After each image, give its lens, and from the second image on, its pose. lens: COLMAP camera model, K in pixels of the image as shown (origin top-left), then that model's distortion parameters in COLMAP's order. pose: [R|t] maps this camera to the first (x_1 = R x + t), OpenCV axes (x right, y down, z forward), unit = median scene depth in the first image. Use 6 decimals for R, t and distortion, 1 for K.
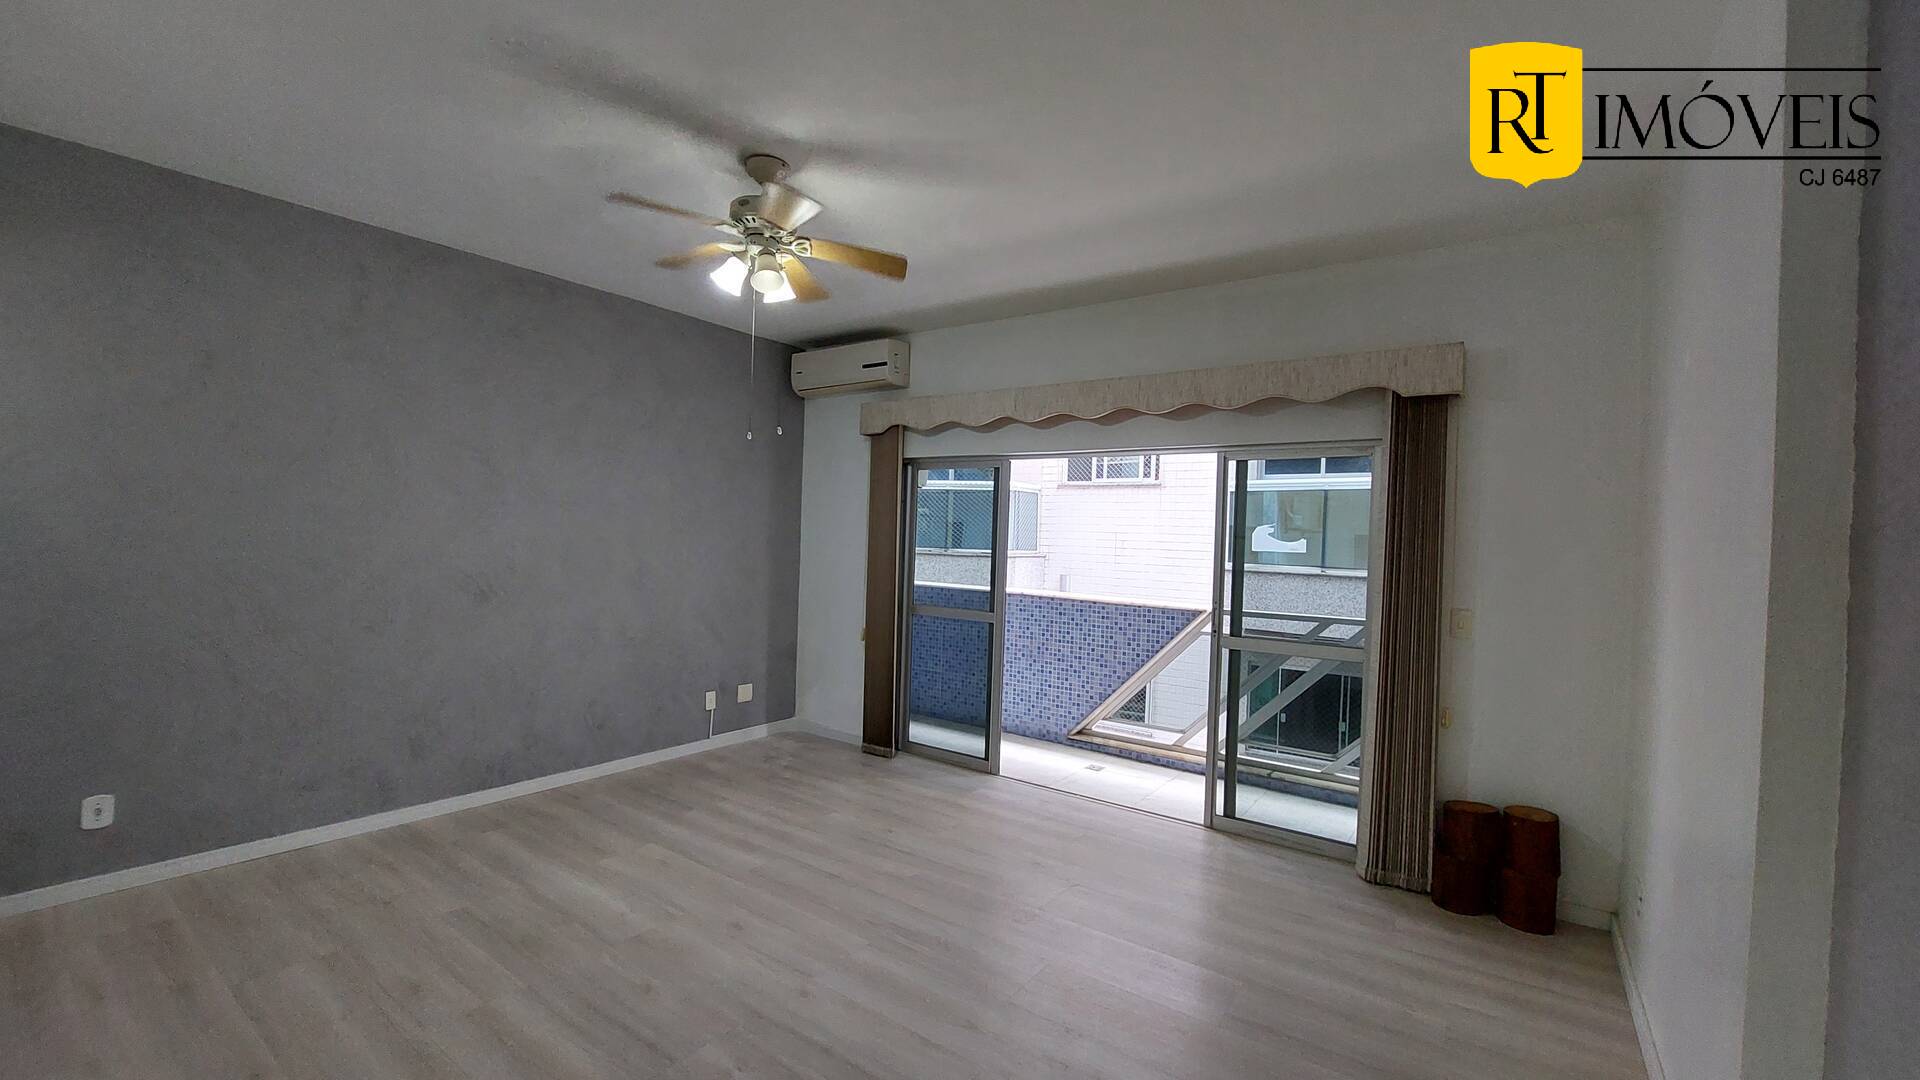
lens RADIAL K [[767.0, 0, 955.4], [0, 767.0, 543.2], [0, 0, 1]] dist [-0.013492, -0.000845]
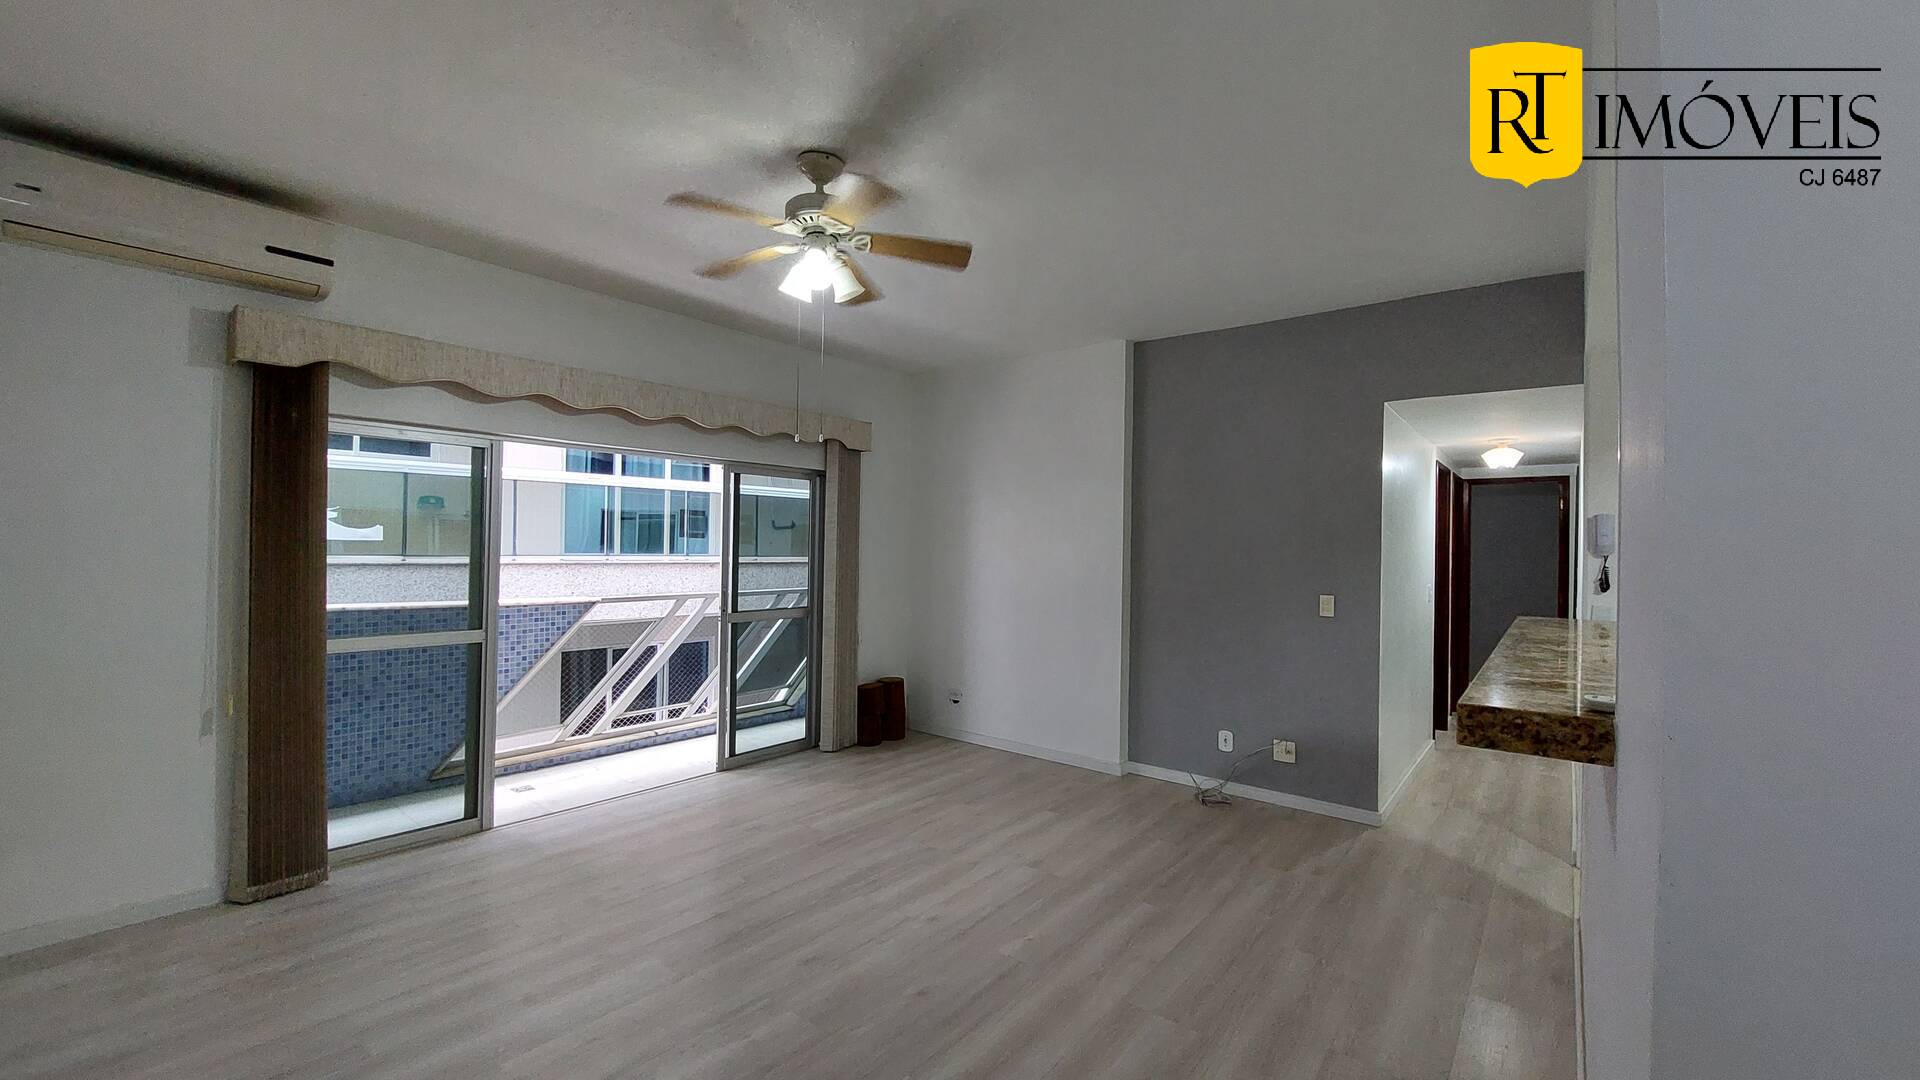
lens RADIAL K [[767.0, 0, 975.9], [0, 767.0, 543.0], [0, 0, 1]] dist [-0.013492, -0.000845]
pose [[0.038000, -0.029305, 0.998848, -0.712949], [-0.006144, 0.999544, 0.029559, -0.026580], [-0.999259, -0.007260, 0.037802, 0.450580]]
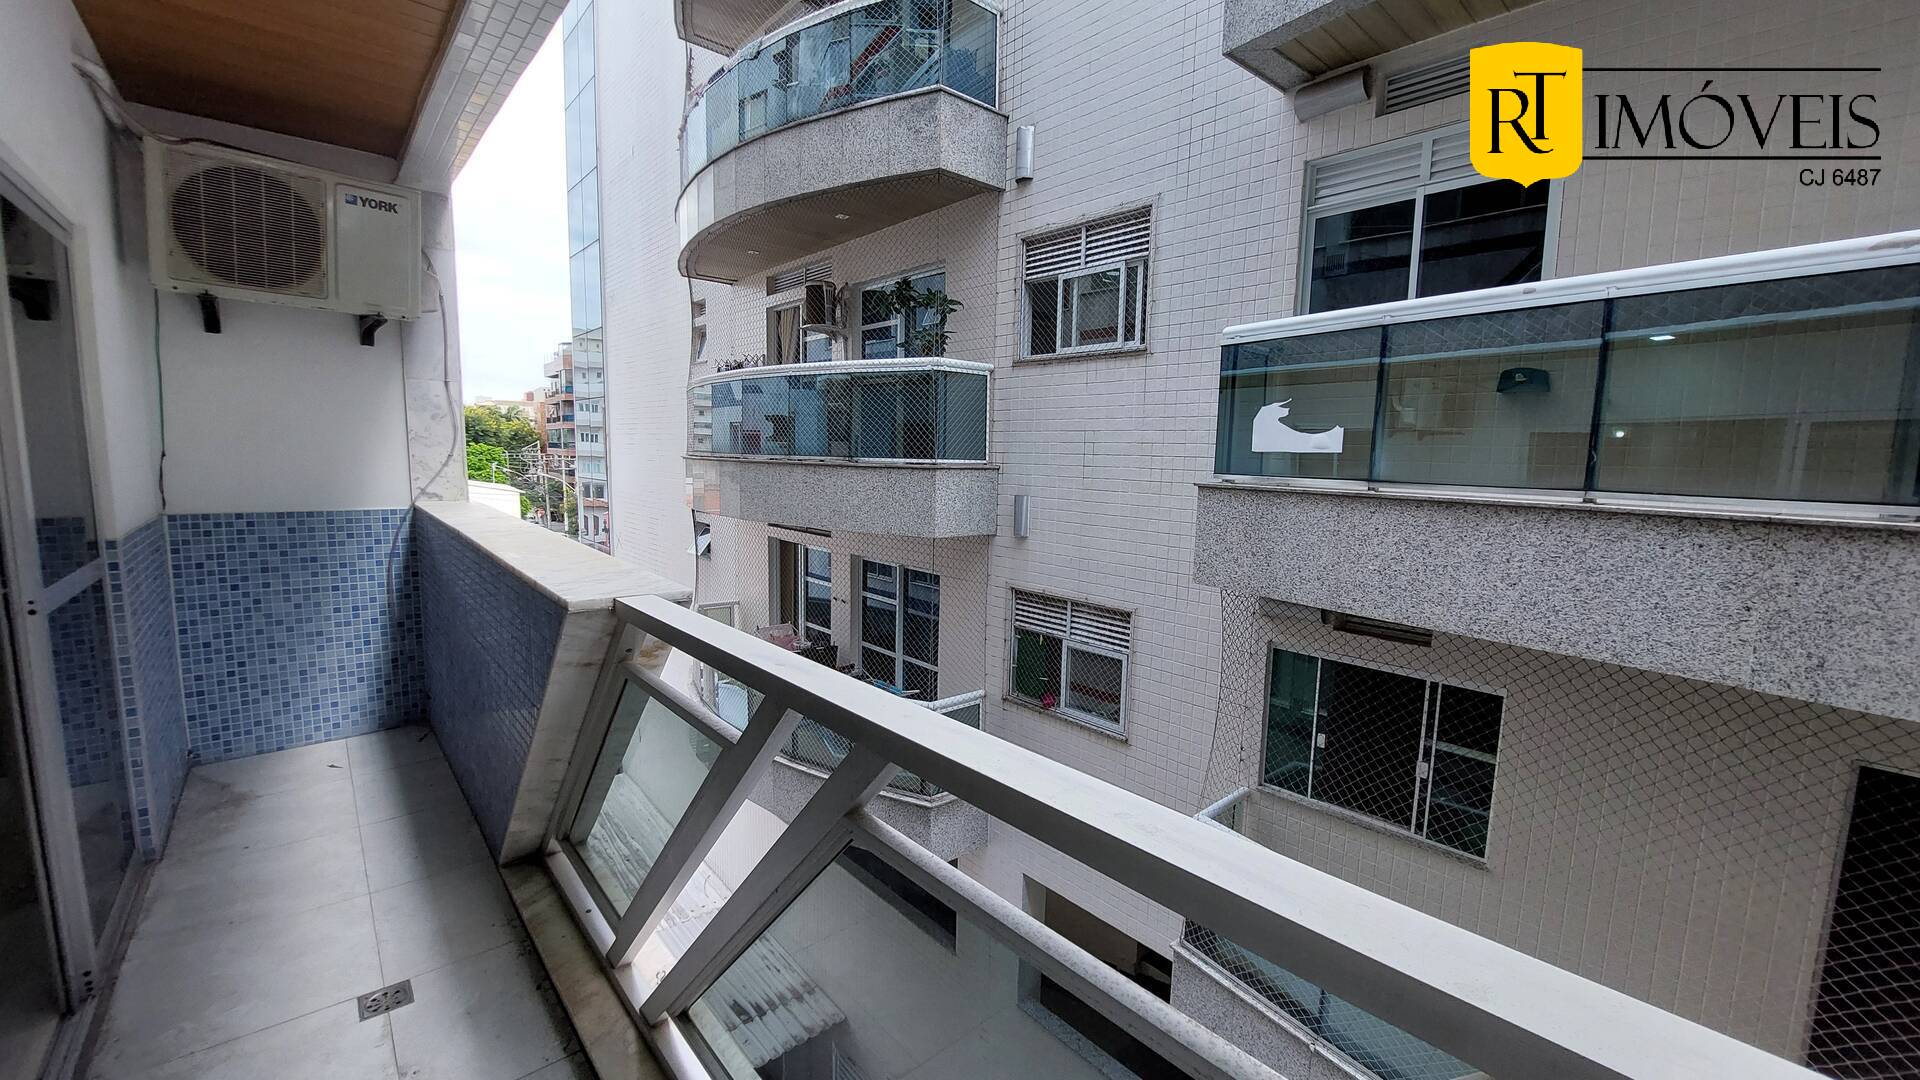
lens RADIAL K [[767.0, 0, 962.1], [0, 767.0, 538.8], [0, 0, 1]] dist [-0.013492, -0.000845]
pose [[0.977003, 0.022458, -0.212042, 0.546755], [-0.002782, 0.995696, 0.092641, 0.039087], [0.213209, -0.089920, 0.972860, 0.750900]]
